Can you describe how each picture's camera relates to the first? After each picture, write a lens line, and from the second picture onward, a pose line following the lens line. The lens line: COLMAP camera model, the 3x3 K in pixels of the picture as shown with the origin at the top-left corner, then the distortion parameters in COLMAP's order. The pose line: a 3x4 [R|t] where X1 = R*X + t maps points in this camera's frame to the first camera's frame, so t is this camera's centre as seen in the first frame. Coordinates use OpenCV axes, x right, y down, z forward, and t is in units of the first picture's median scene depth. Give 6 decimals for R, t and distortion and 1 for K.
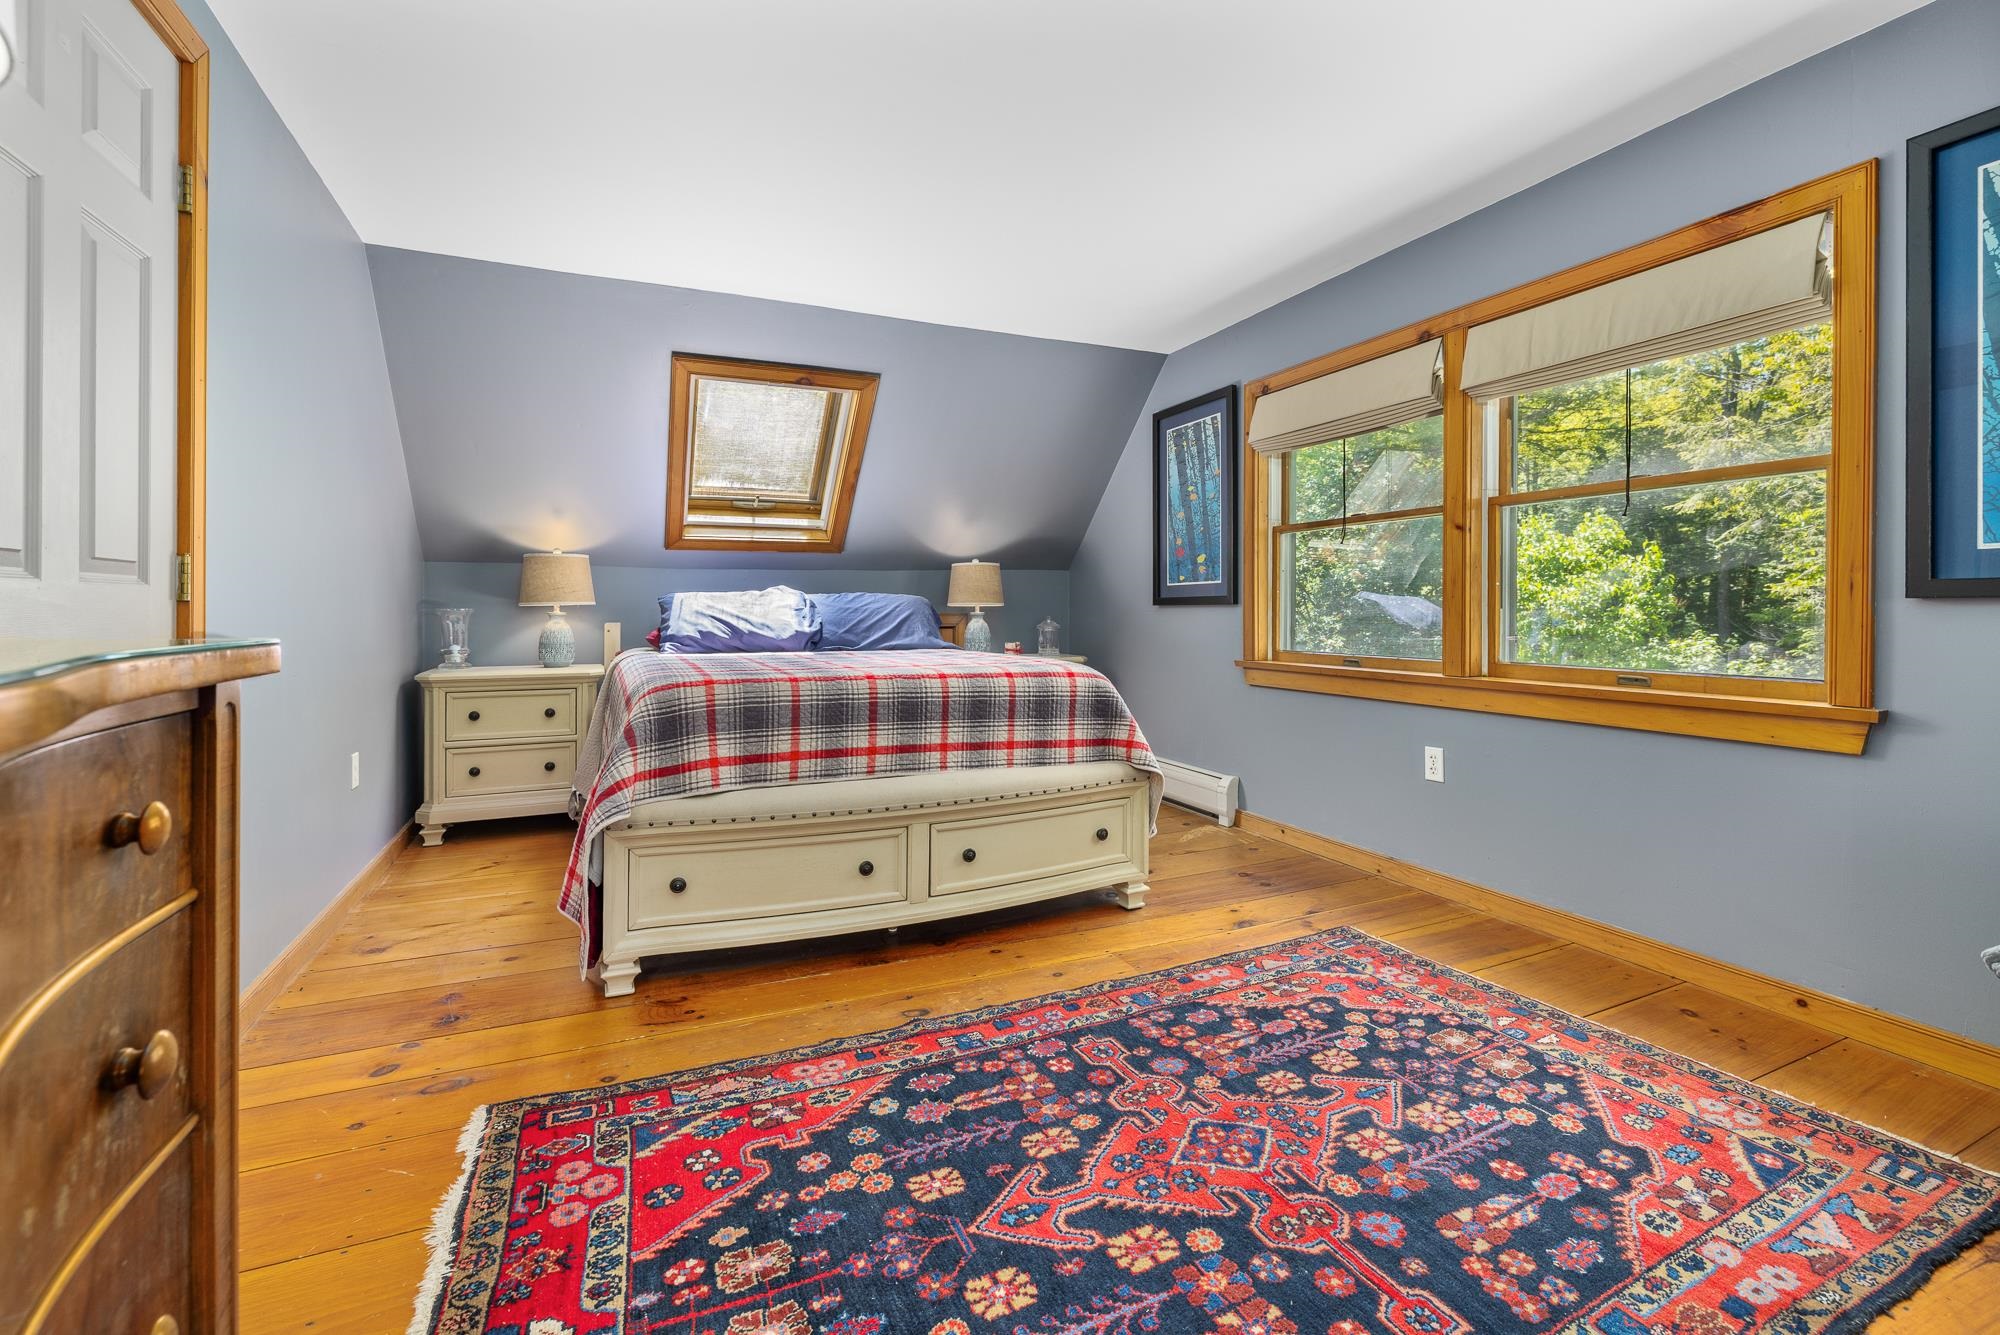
lens RADIAL K [[861.3, 0, 990.9], [0, 861.3, 603.5], [0, 0, 1]] dist [-0.001163, -0.000421]
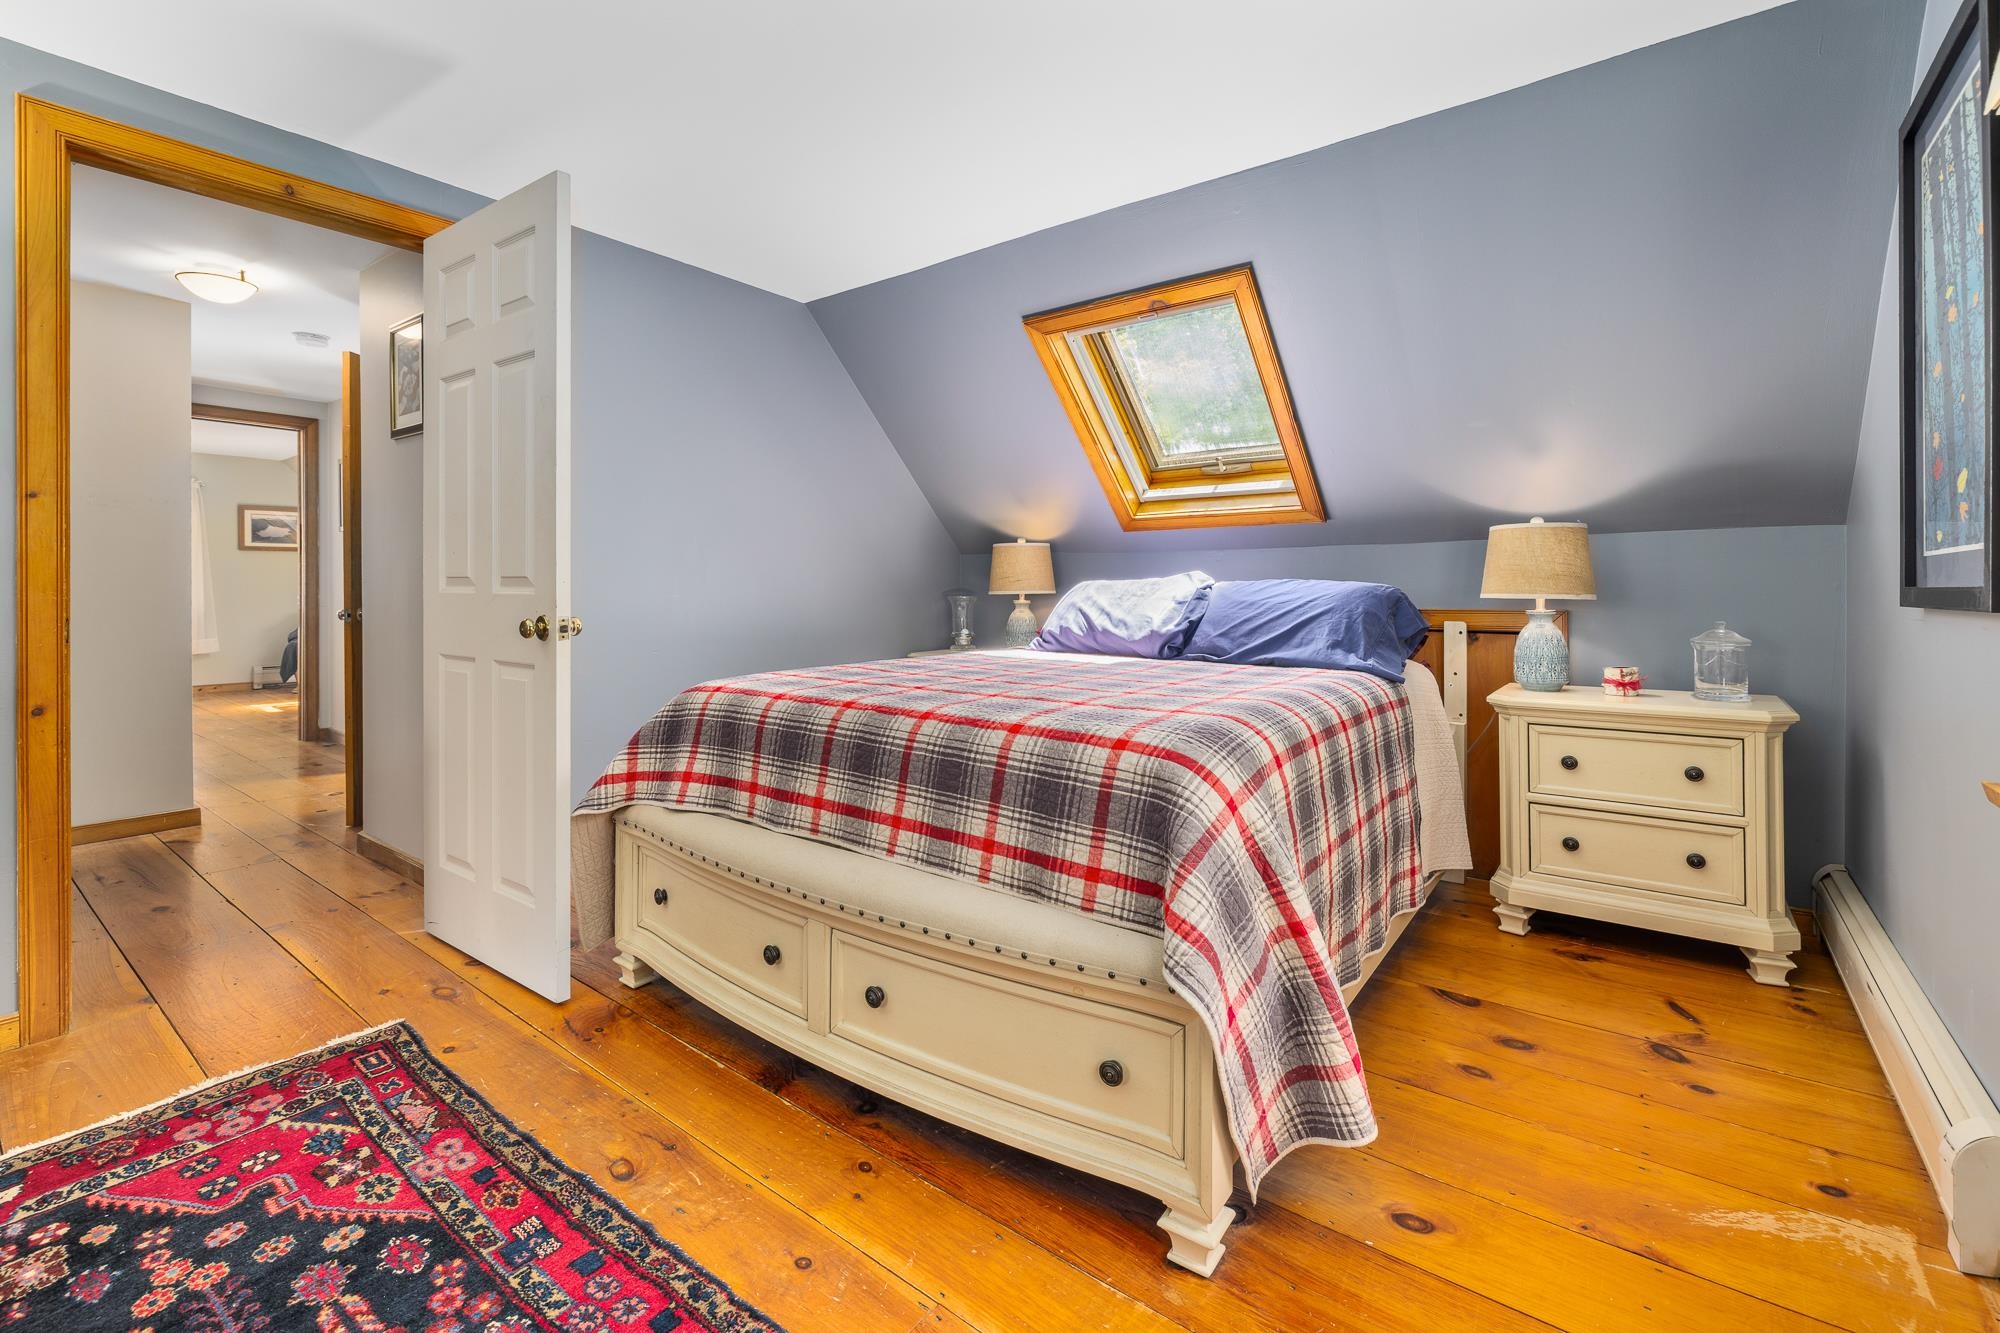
lens RADIAL K [[866.5, 0, 1003.9], [0, 866.5, 579.1], [0, 0, 1]] dist [-0.001642, -0.000485]
pose [[0.481454, -0.004909, -0.876458, 0.732383], [0.006473, 0.999977, -0.002045, -0.025958], [0.876448, -0.004688, 0.481474, 0.948584]]
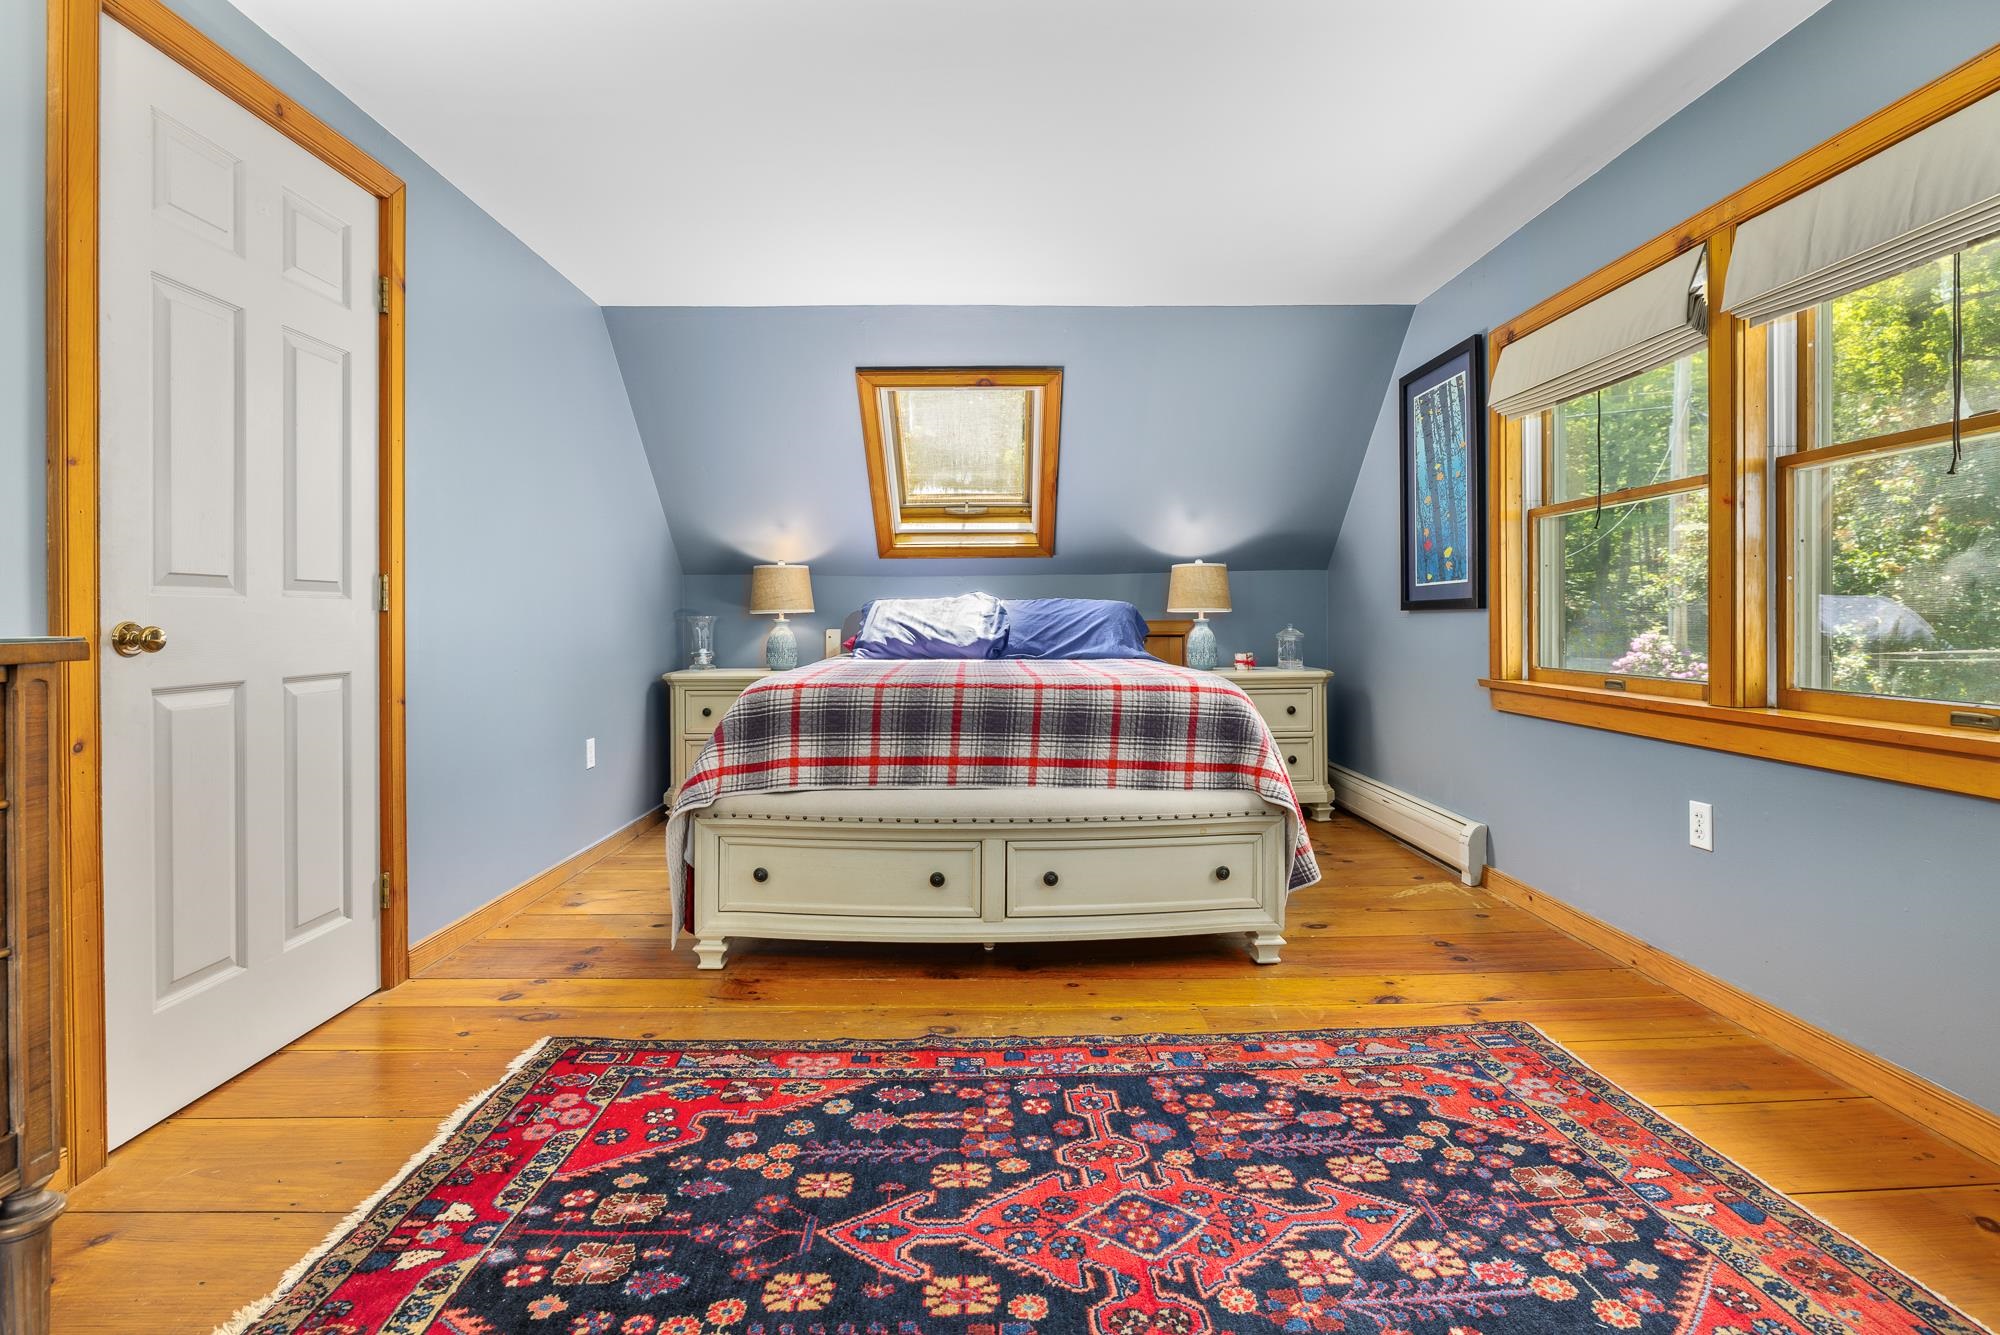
lens RADIAL K [[937.0, 0, 998.6], [0, 937.0, 610.0], [0, 0, 1]] dist [-0.011202, 0.001470]
pose [[0.920522, -0.004810, -0.390661, 0.394742], [0.004956, 0.999988, -0.000634, 0.001177], [0.390659, -0.001352, 0.920535, 0.051780]]
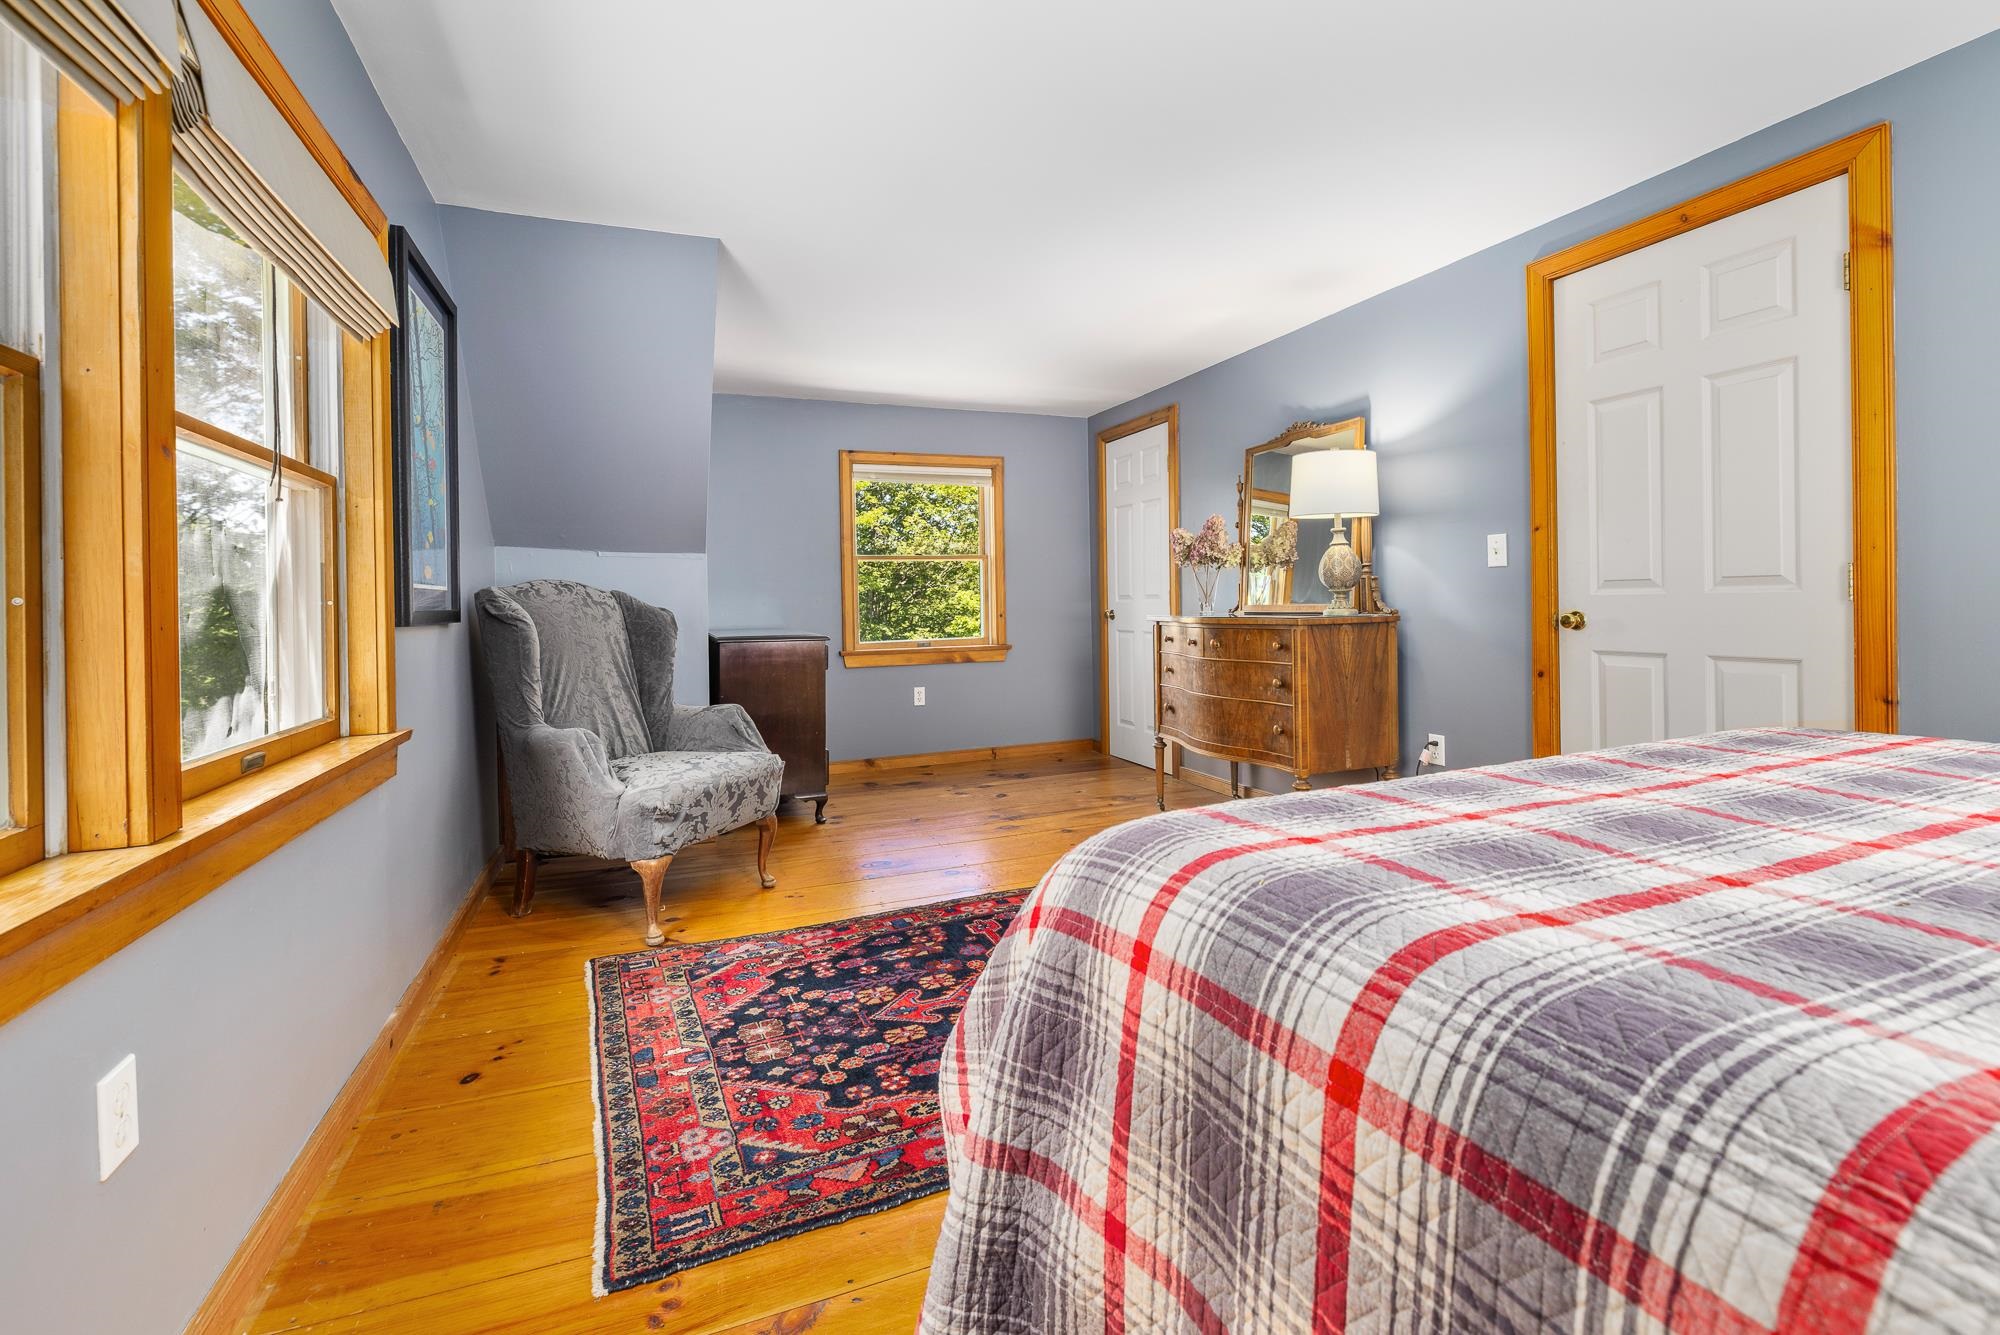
lens RADIAL K [[866.5, 0, 1003.9], [0, 866.5, 580.1], [0, 0, 1]] dist [-0.001642, -0.000485]
pose [[-0.999328, 0.019992, 0.030719, 0.206296], [0.019003, 0.999302, -0.032161, -0.013814], [-0.031341, -0.031556, -0.999011, 1.934682]]
